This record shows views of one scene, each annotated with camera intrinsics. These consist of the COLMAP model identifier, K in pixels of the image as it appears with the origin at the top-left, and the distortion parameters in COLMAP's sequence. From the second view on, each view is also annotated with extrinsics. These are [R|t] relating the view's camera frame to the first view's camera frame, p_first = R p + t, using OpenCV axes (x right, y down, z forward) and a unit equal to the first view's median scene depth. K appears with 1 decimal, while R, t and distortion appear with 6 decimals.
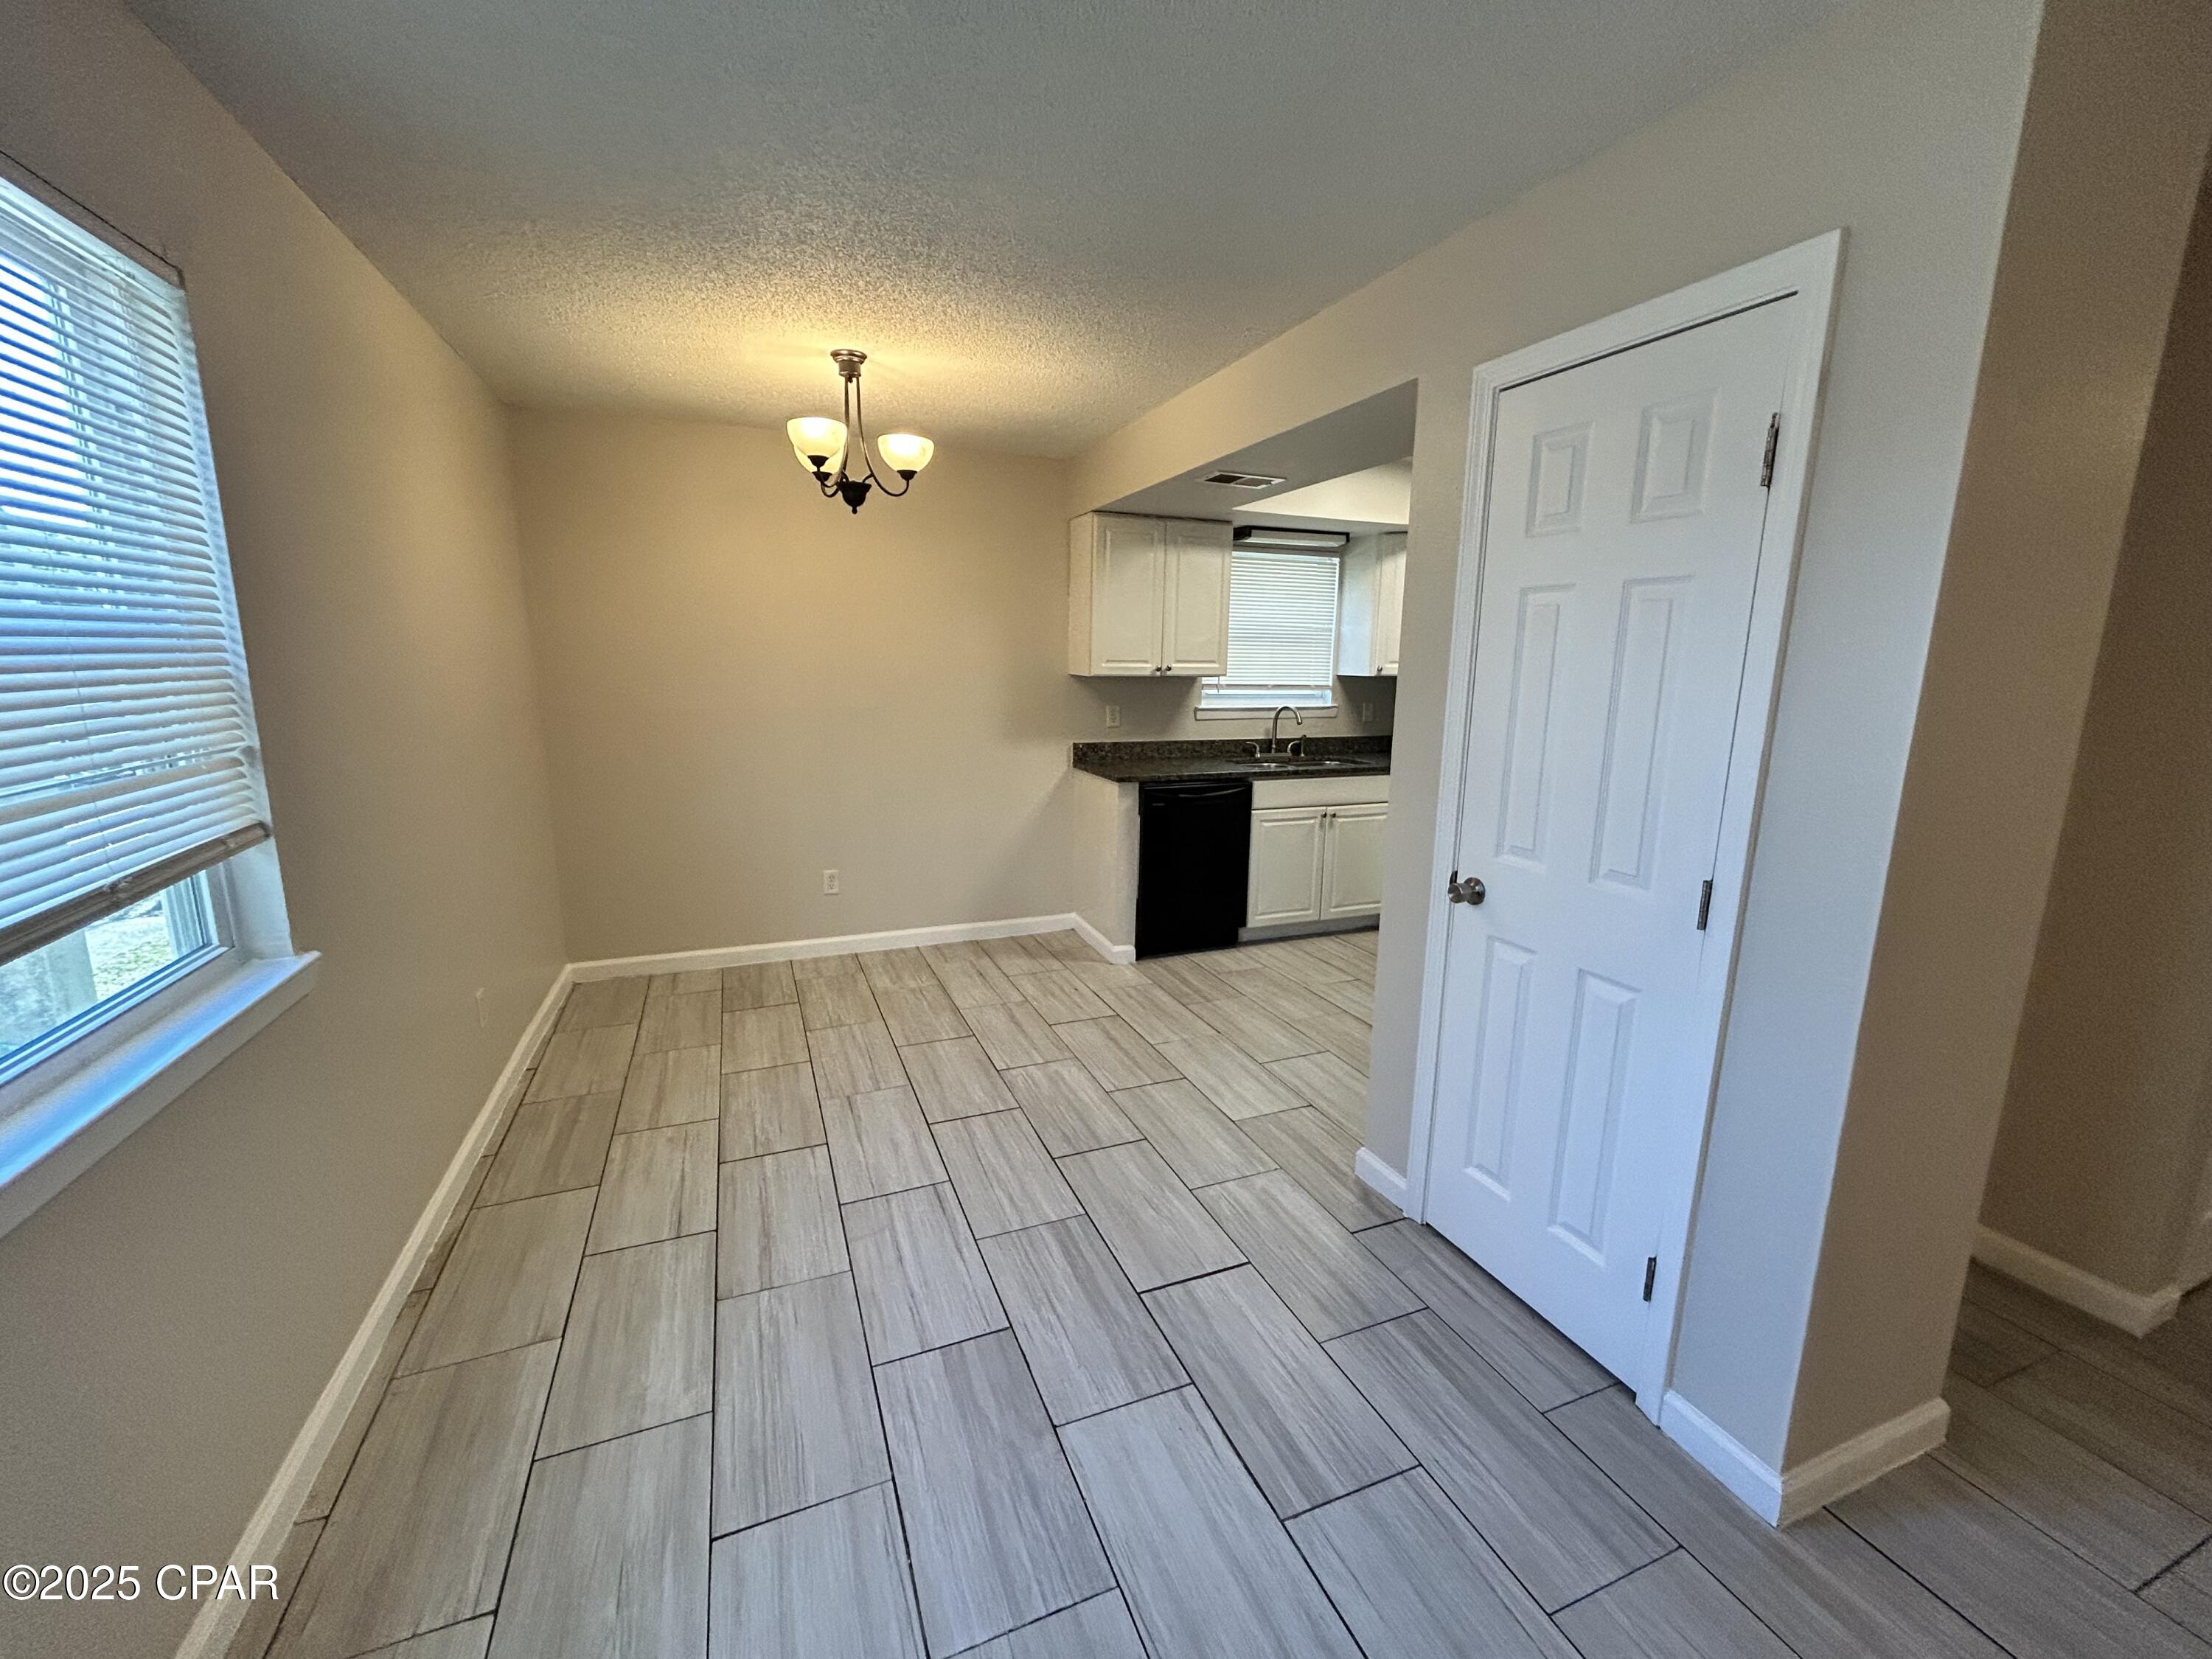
lens RADIAL K [[900.2, 0, 1103.3], [0, 900.2, 825.1], [0, 0, 1]] dist [0.002517, -0.000418]
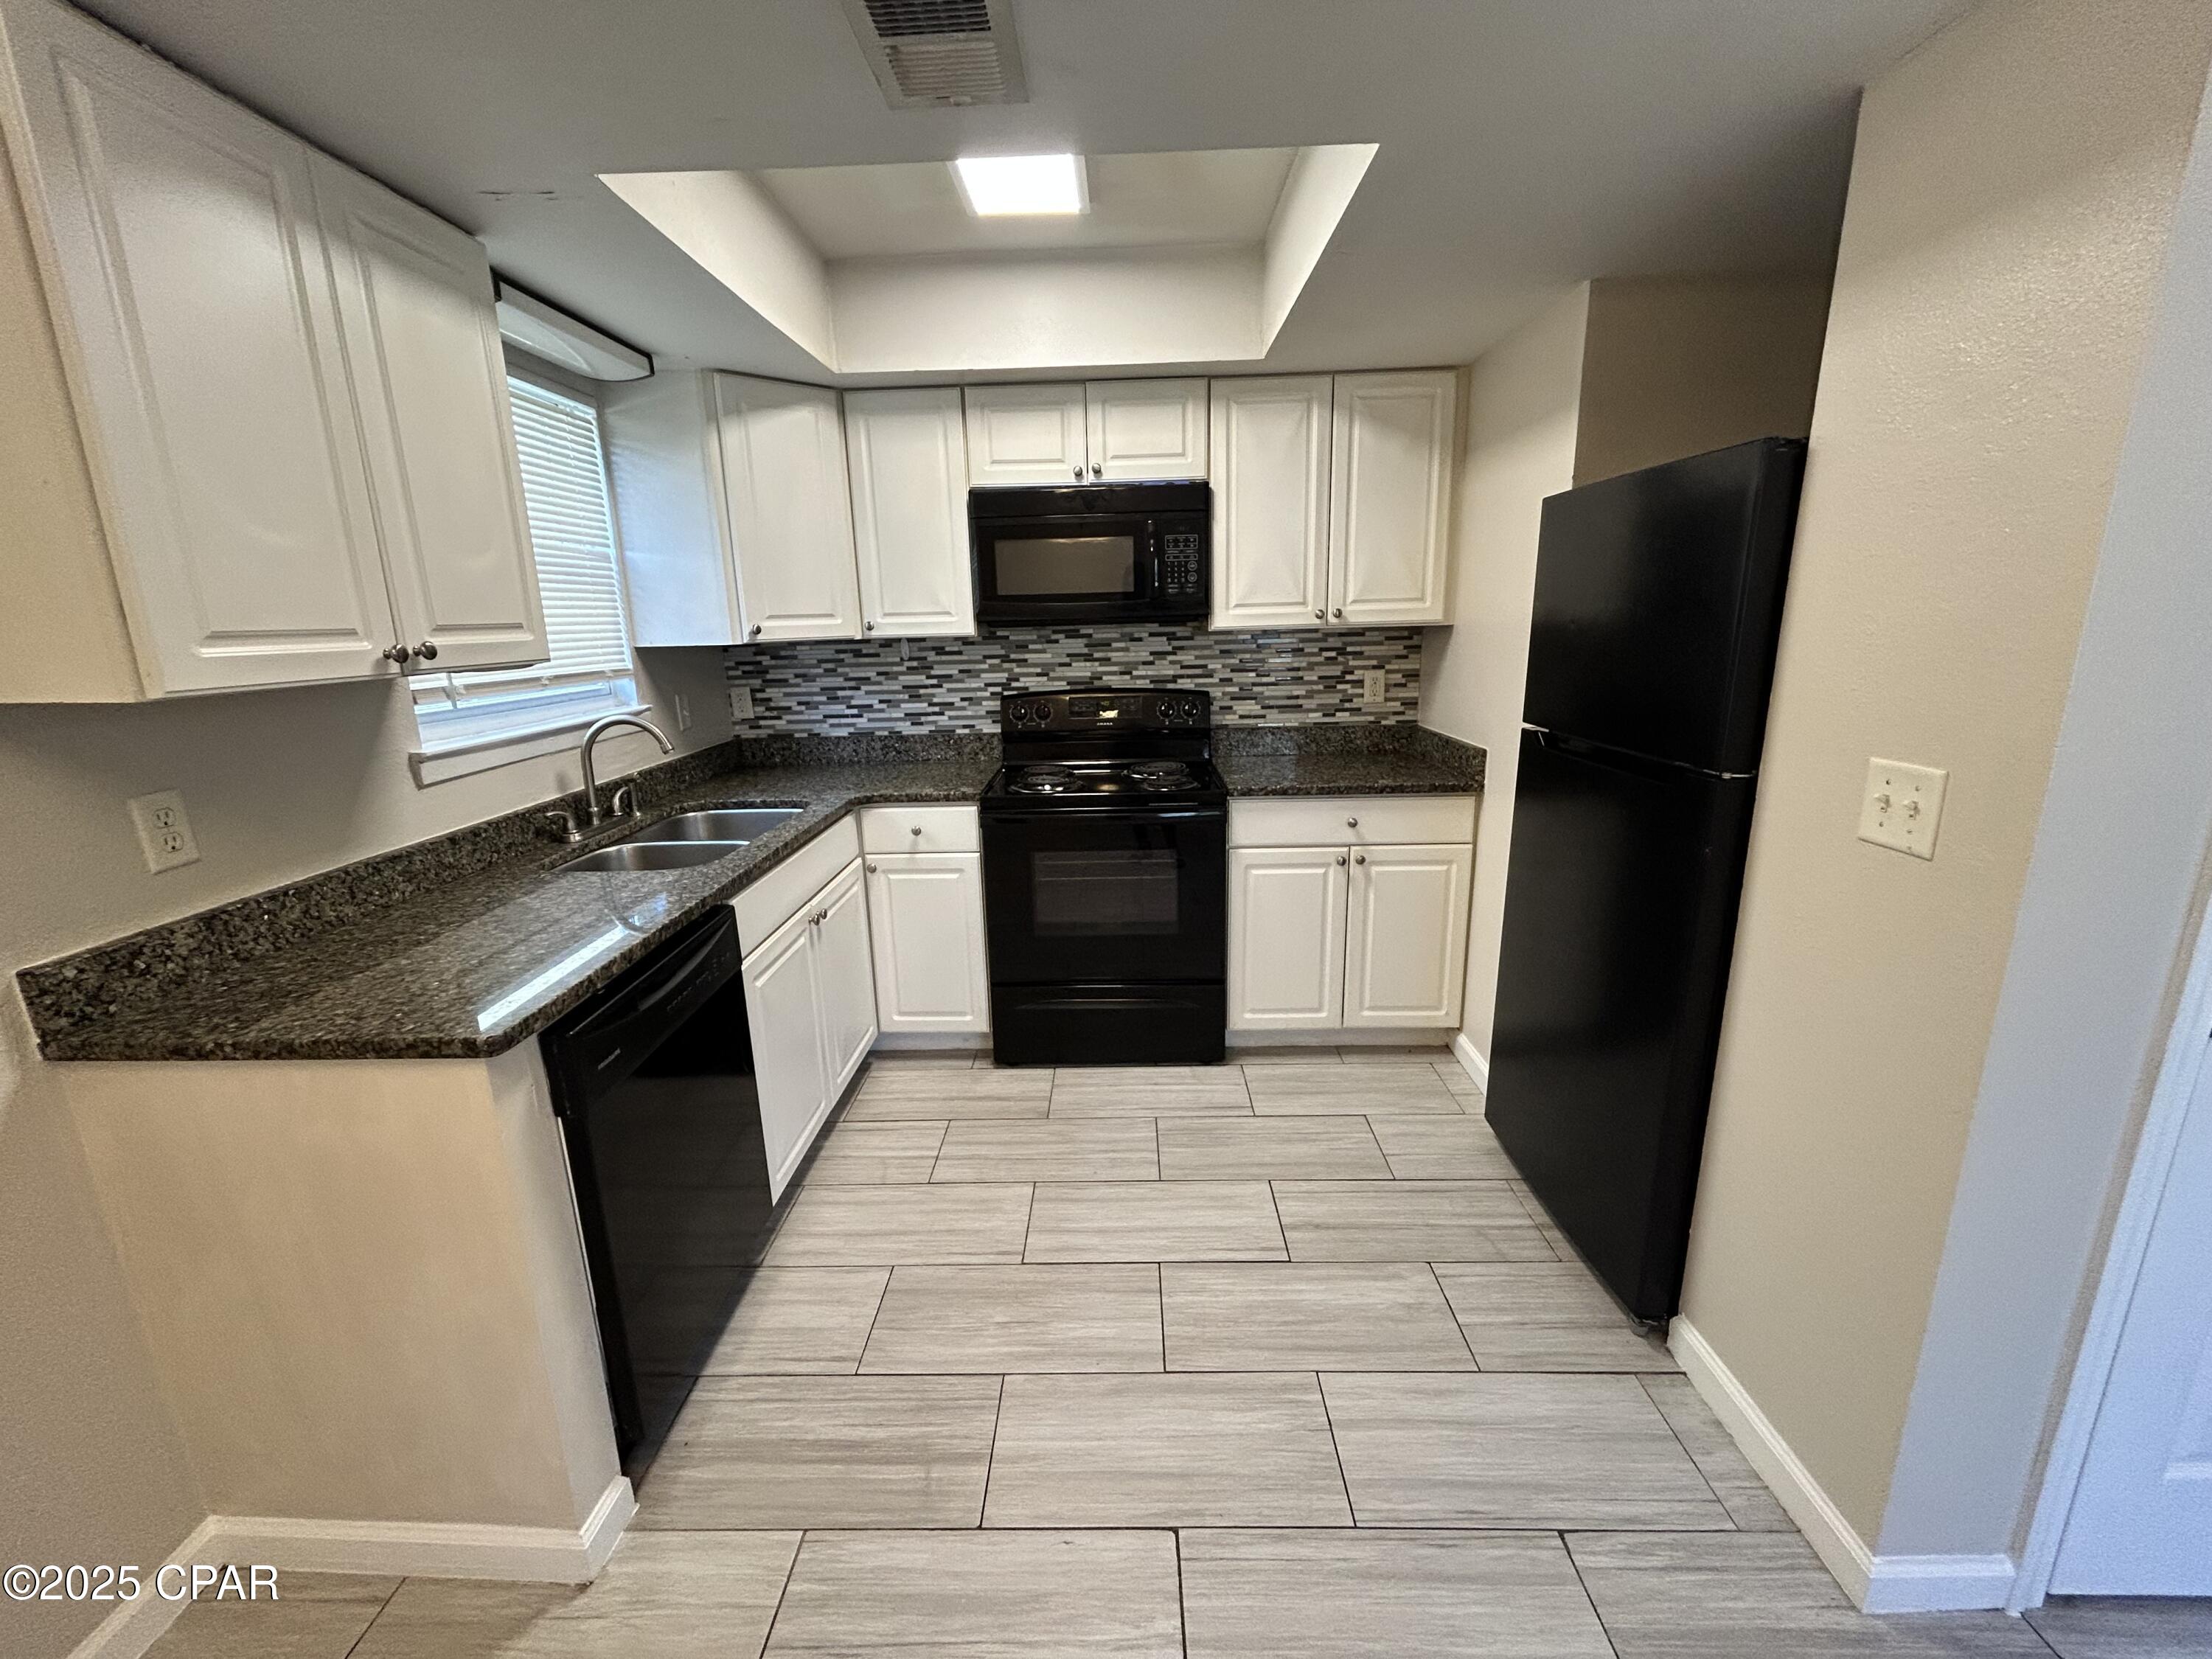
lens RADIAL K [[900.2, 0, 1103.3], [0, 900.2, 825.1], [0, 0, 1]] dist [0.002517, -0.000418]
pose [[0.396279, -0.234940, 0.887562, -0.140167], [0.198131, 0.965811, 0.167191, -0.124301], [-0.896497, 0.109599, 0.429280, 0.673787]]
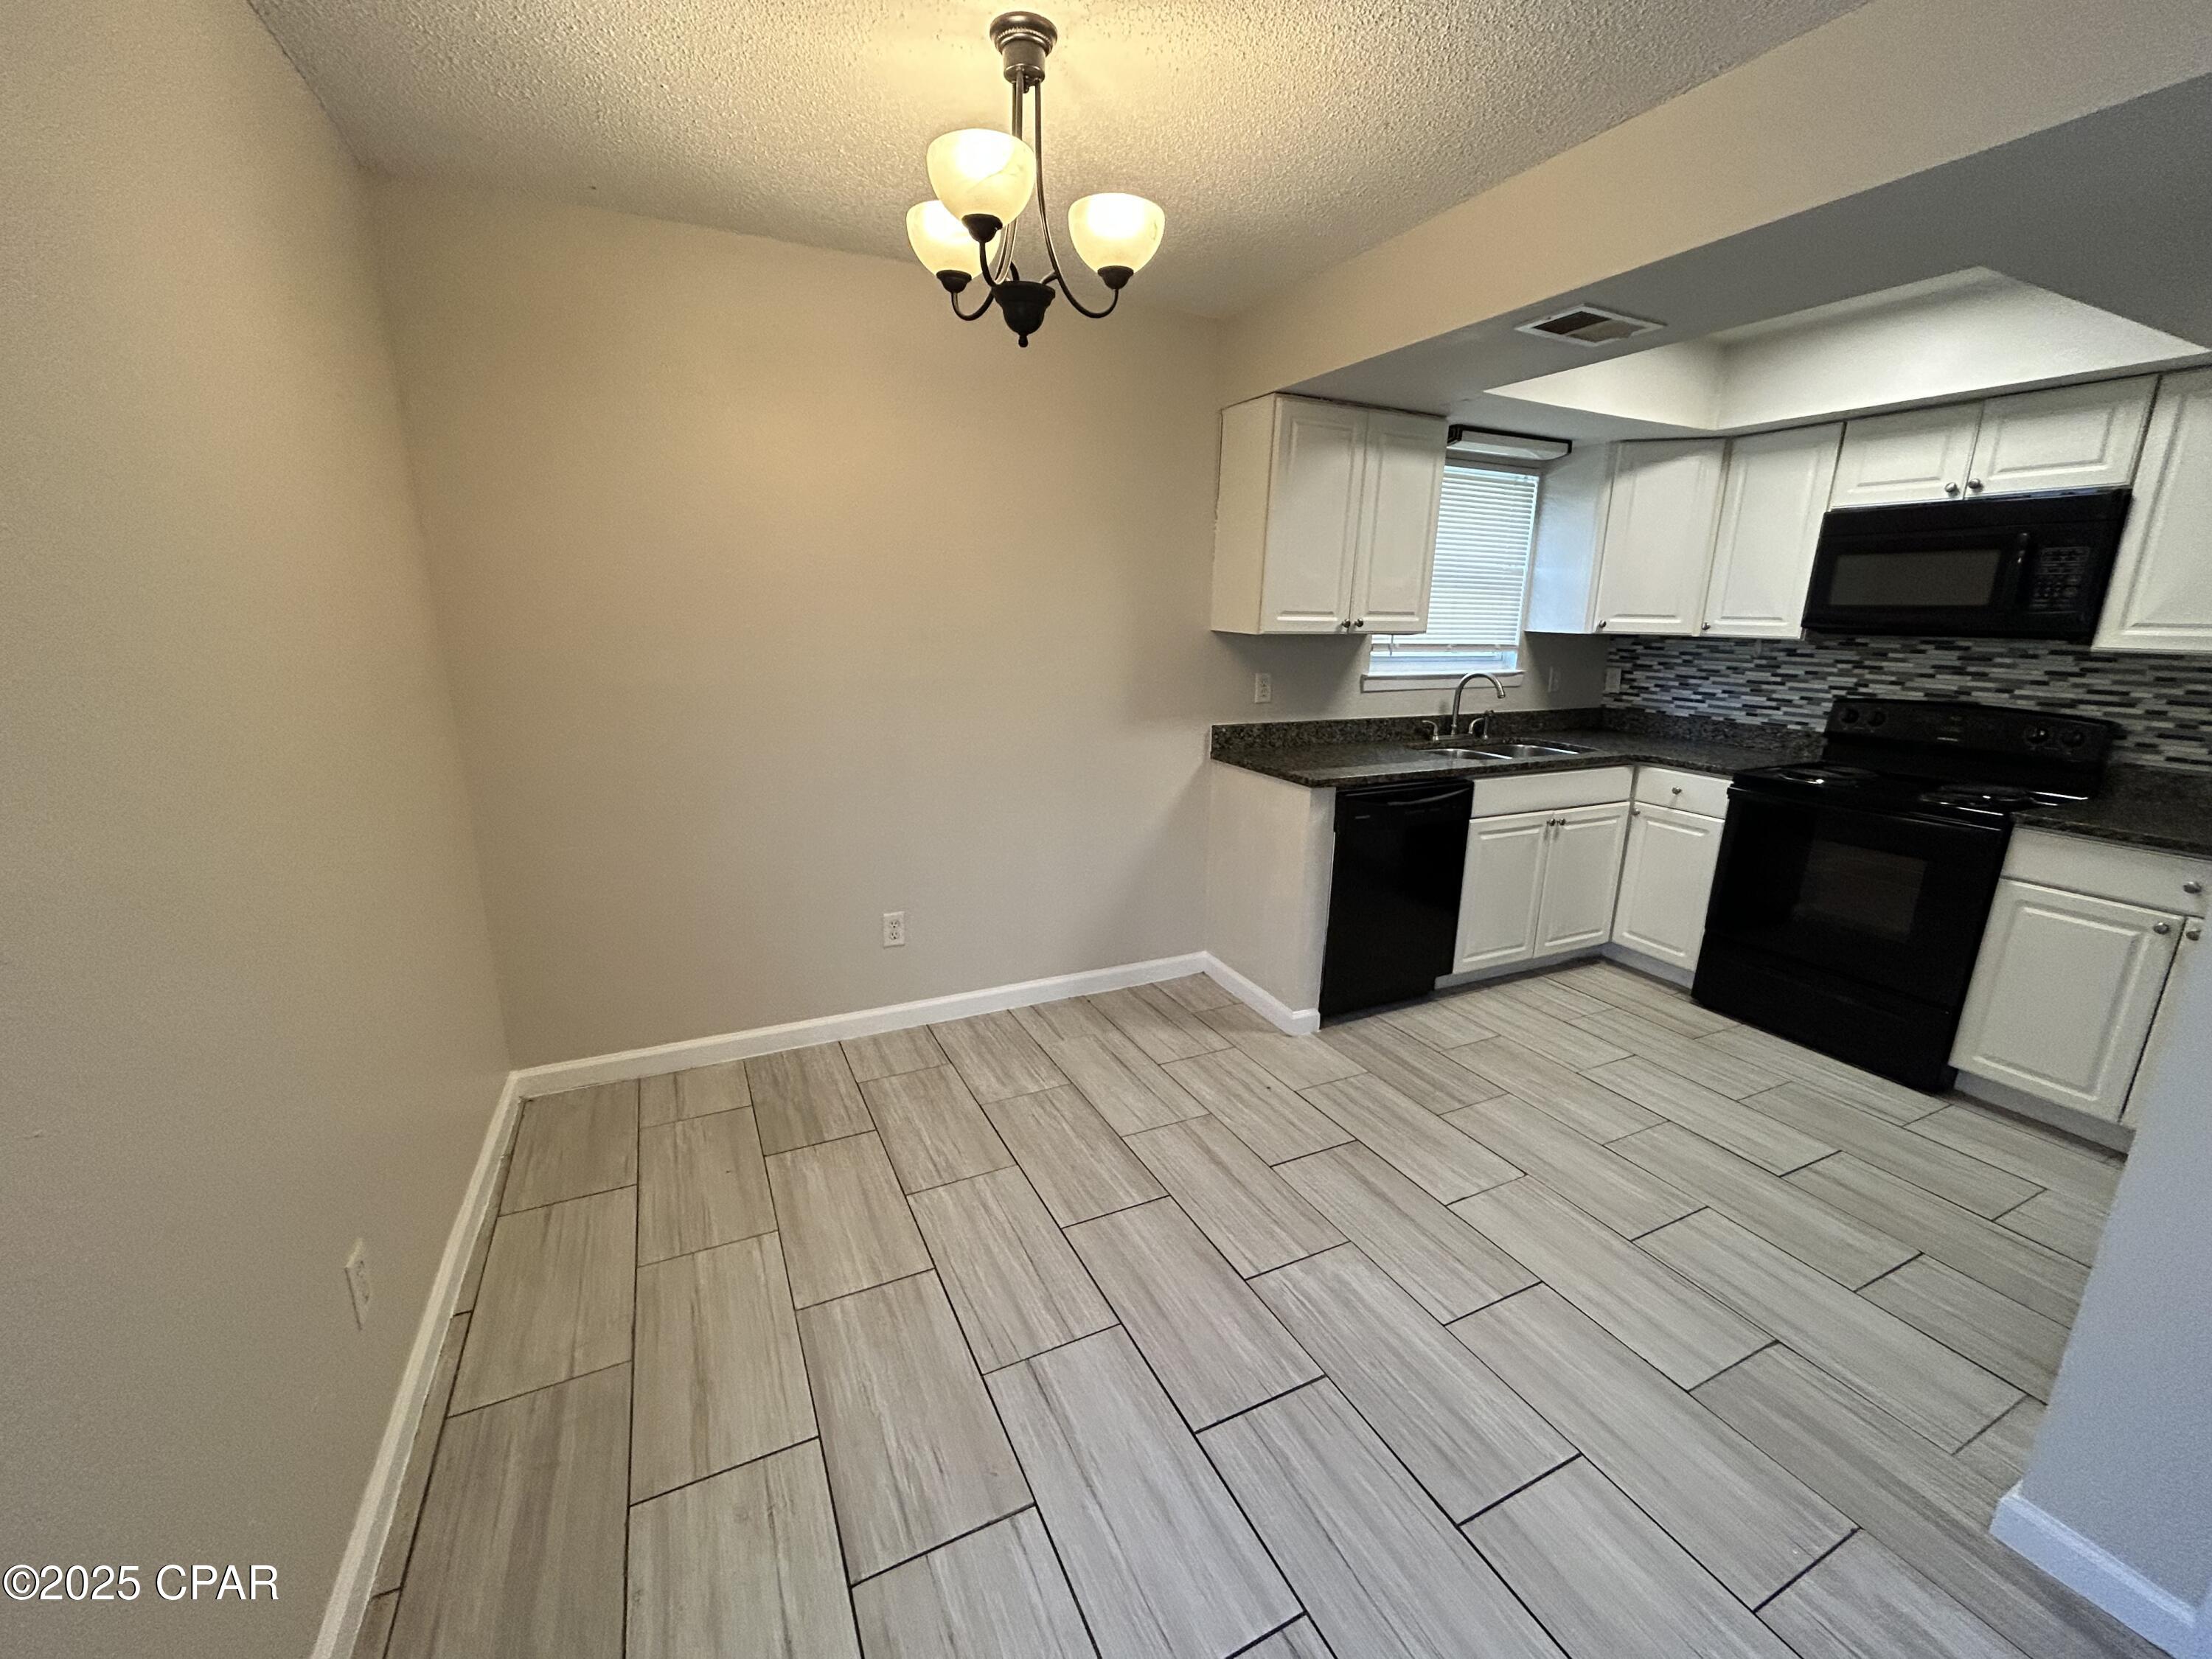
lens RADIAL K [[900.2, 0, 1103.3], [0, 900.2, 825.1], [0, 0, 1]] dist [0.002517, -0.000418]
pose [[0.997879, -0.011018, 0.064151, -0.186702], [0.007465, 0.998439, 0.055355, -0.056690], [-0.064661, -0.054759, 0.996404, 0.298714]]
